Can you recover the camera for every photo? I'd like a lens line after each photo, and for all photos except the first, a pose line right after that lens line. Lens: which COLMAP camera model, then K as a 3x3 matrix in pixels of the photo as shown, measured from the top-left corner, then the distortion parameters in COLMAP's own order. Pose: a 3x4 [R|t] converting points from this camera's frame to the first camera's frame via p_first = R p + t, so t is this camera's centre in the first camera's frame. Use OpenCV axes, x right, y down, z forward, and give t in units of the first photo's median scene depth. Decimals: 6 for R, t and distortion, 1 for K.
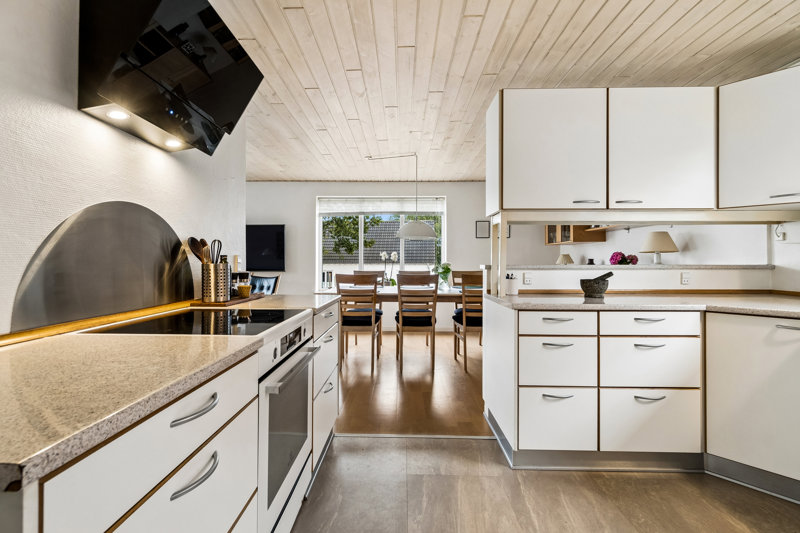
lens RADIAL K [[347.2, 0, 398.6], [0, 347.2, 264.0], [0, 0, 1]] dist [-0.014455, -0.000103]
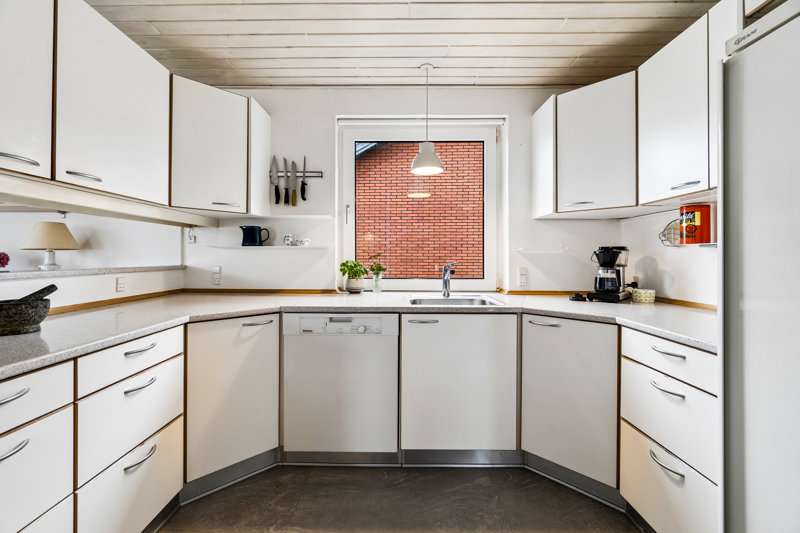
lens RADIAL K [[347.2, 0, 396.4], [0, 347.2, 257.1], [0, 0, 1]] dist [-0.014455, -0.000103]
pose [[-0.007260, 0.001644, 0.999972, 0.010836], [0.002323, 0.999996, -0.001627, -0.022973], [-0.999971, 0.002311, -0.007263, 0.398485]]
